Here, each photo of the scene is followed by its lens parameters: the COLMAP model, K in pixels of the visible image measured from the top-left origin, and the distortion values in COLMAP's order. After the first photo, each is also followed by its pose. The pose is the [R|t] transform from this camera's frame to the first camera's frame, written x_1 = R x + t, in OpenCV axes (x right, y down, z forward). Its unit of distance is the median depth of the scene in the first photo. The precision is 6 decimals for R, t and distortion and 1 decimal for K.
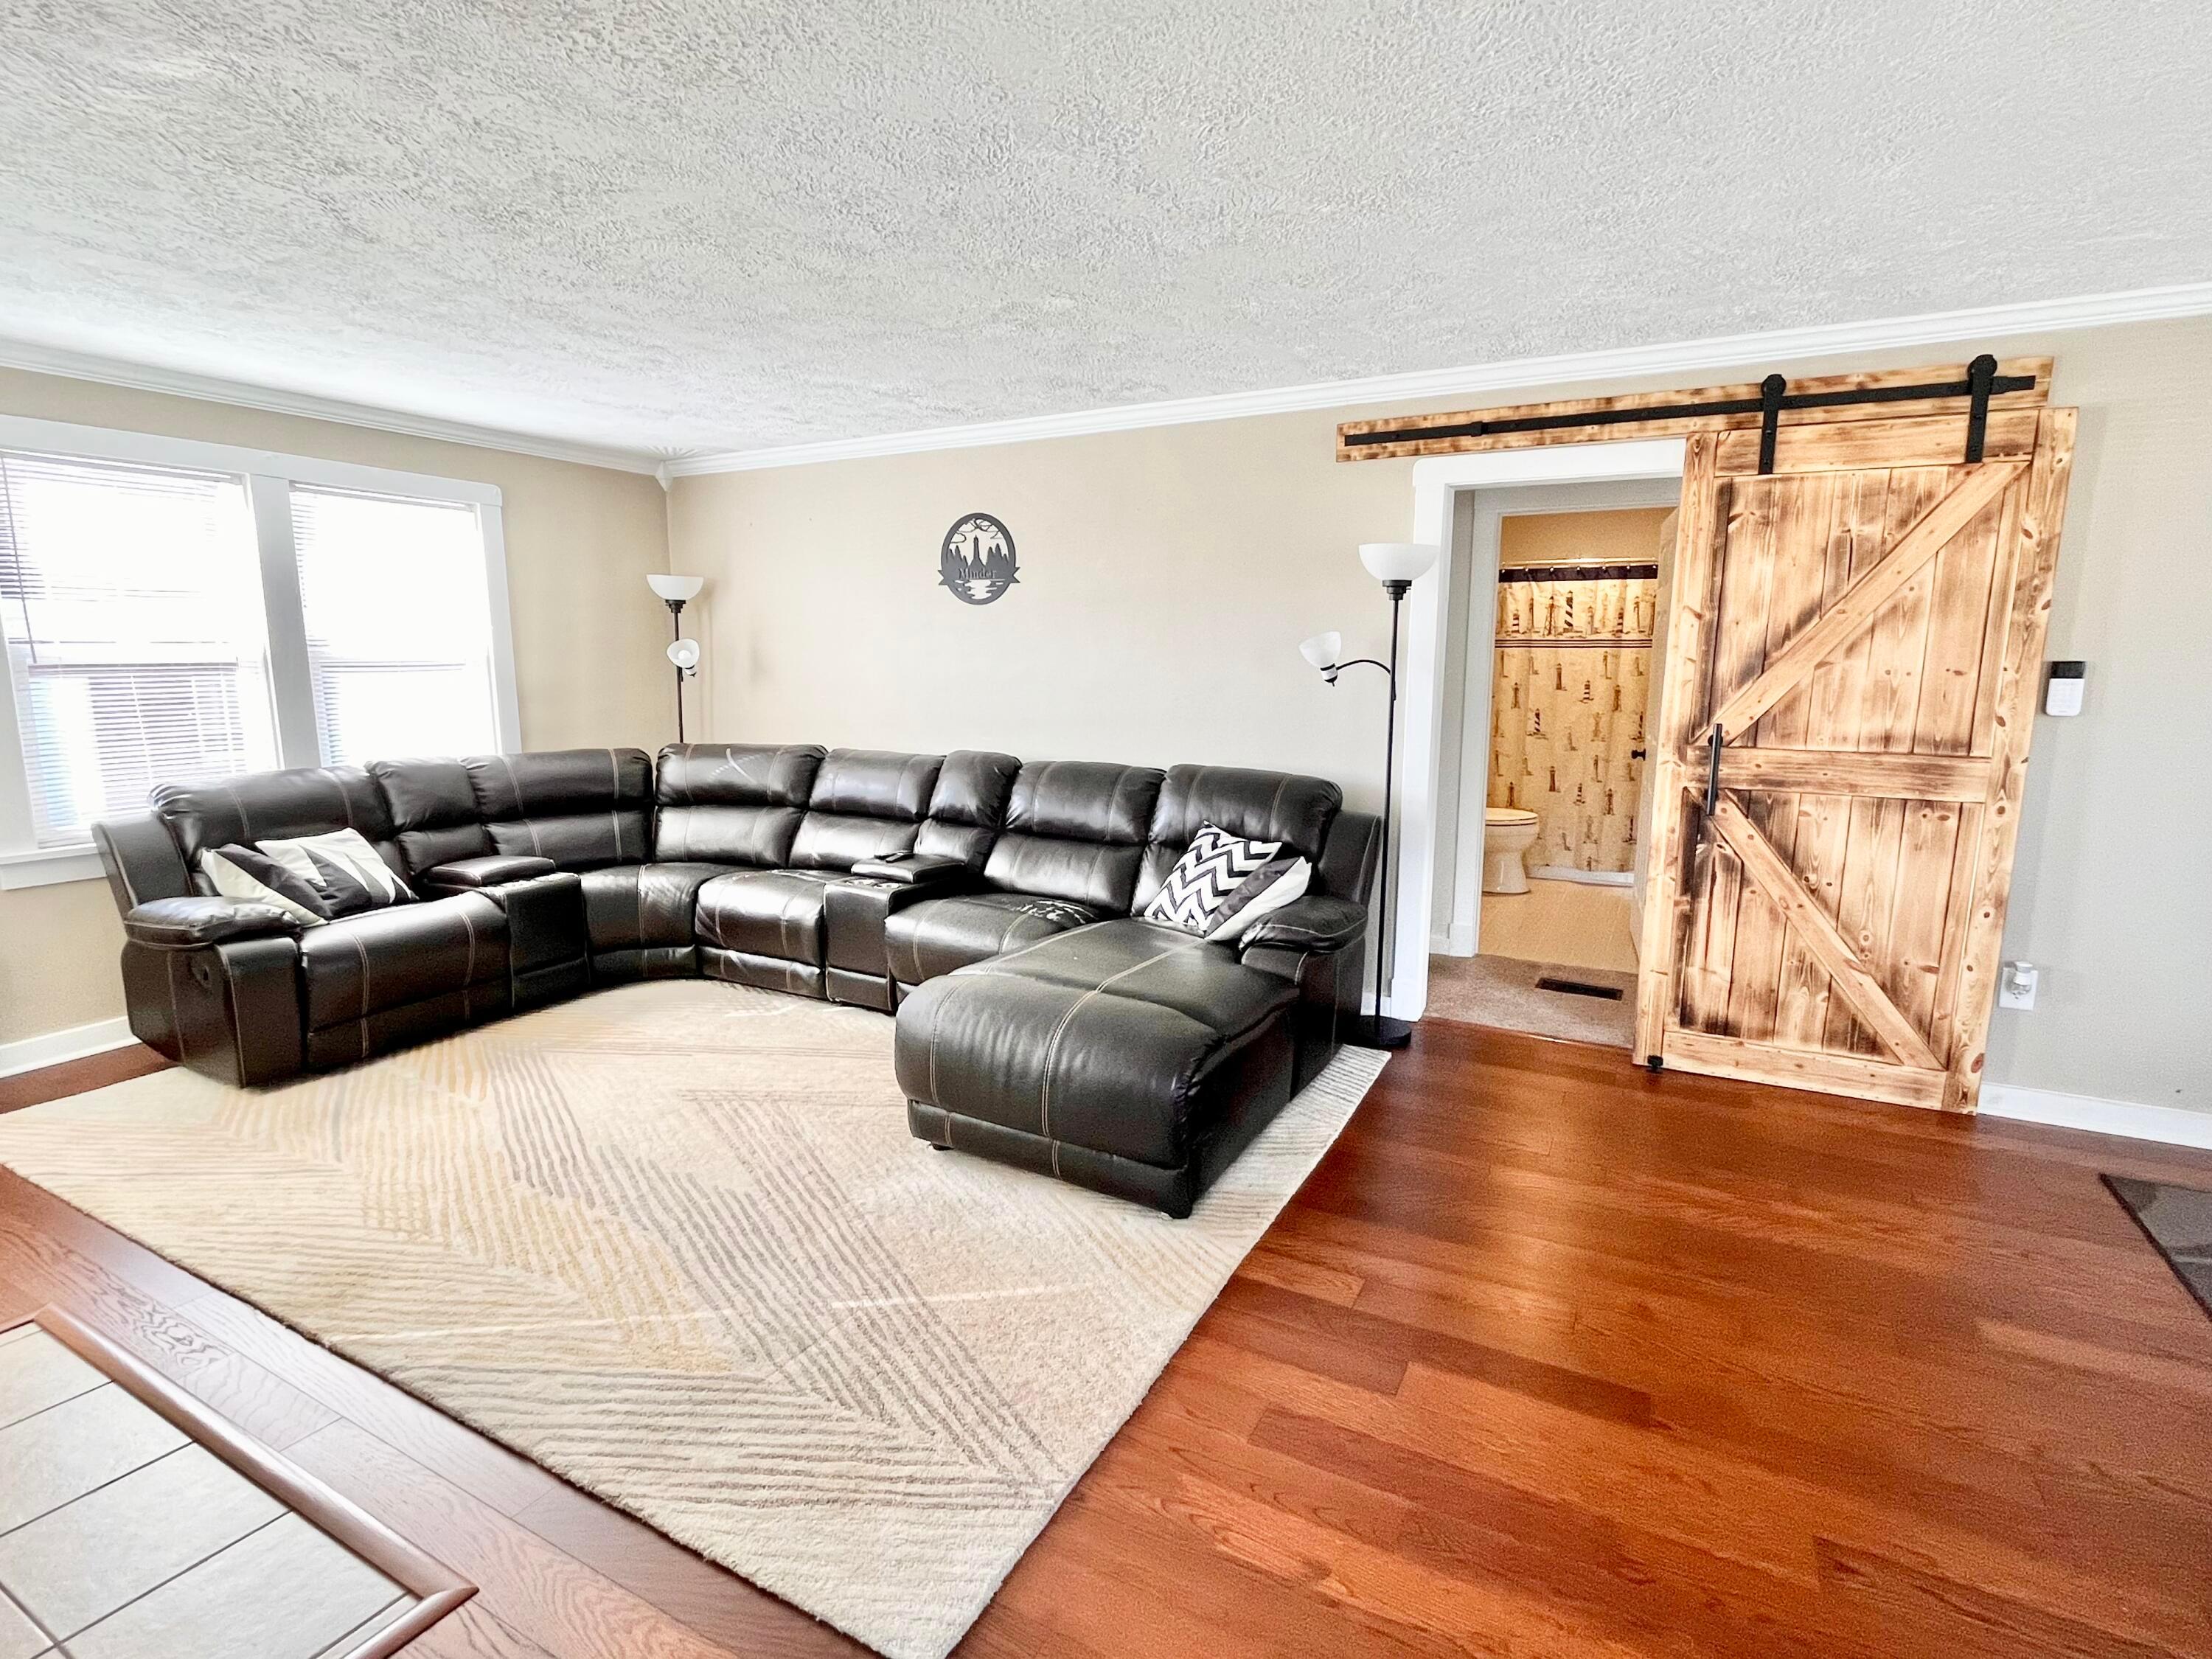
lens RADIAL K [[1074.1, 0, 1101.7], [0, 1074.1, 826.8], [0, 0, 1]] dist [0.000937, -0.000025]
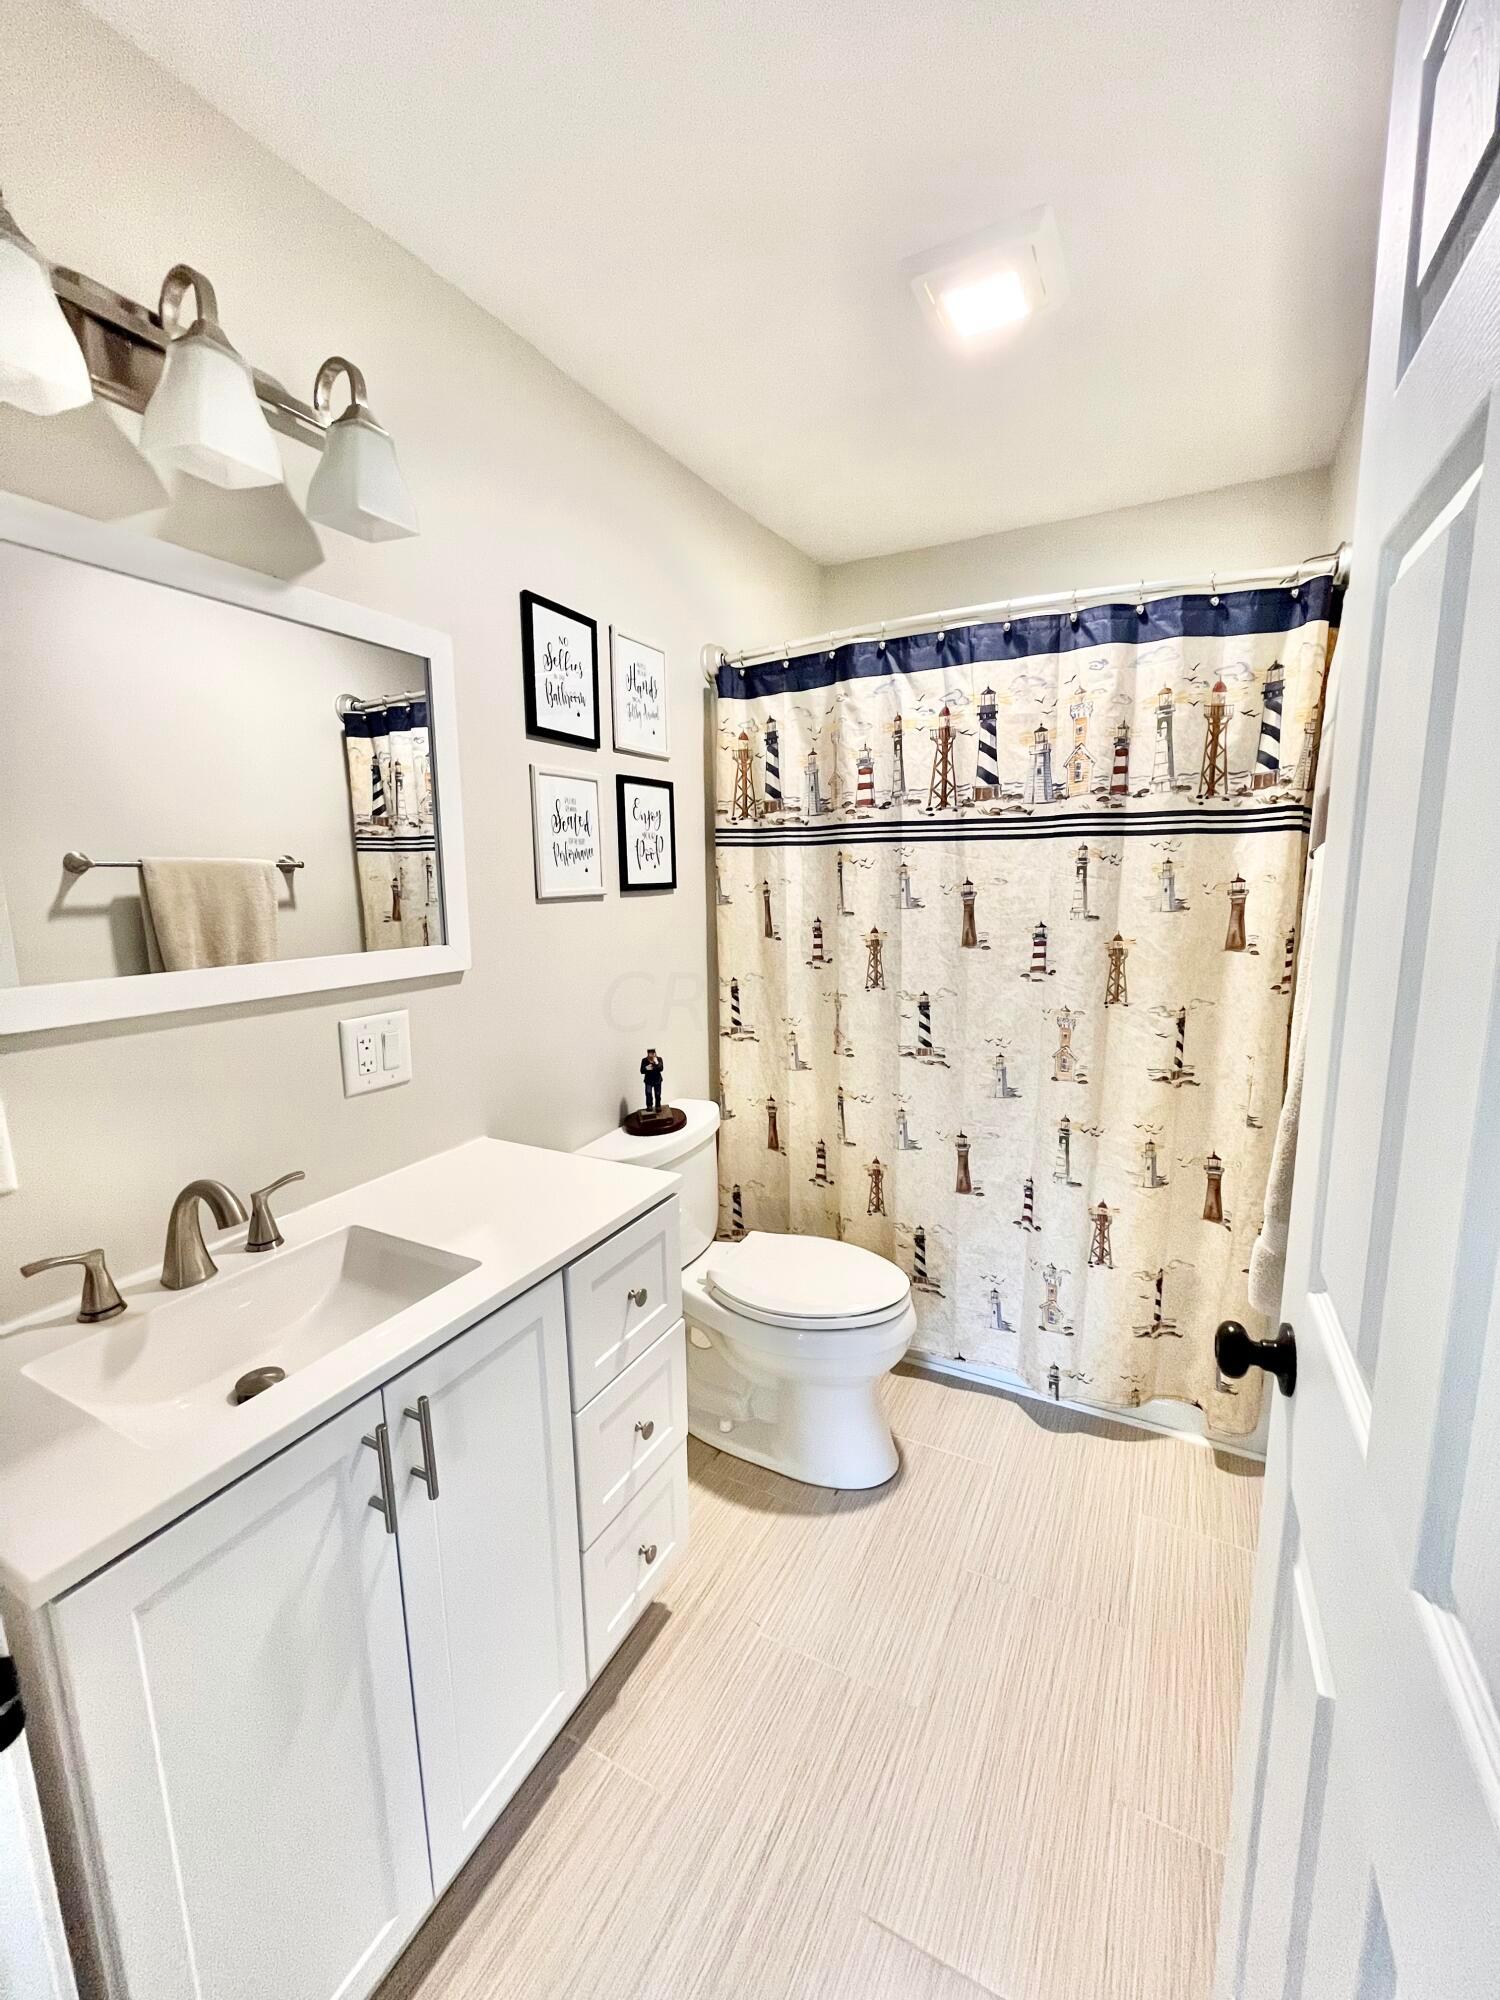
lens RADIAL K [[795.7, 0, 752.3], [0, 795.7, 1002.4], [0, 0, 1]] dist [-0.000548, 0.000093]
pose [[0.999813, -0.019183, -0.002508, 0.348978], [0.019196, 0.999802, 0.005184, -0.111108], [0.002408, -0.005231, 0.999983, 0.713394]]
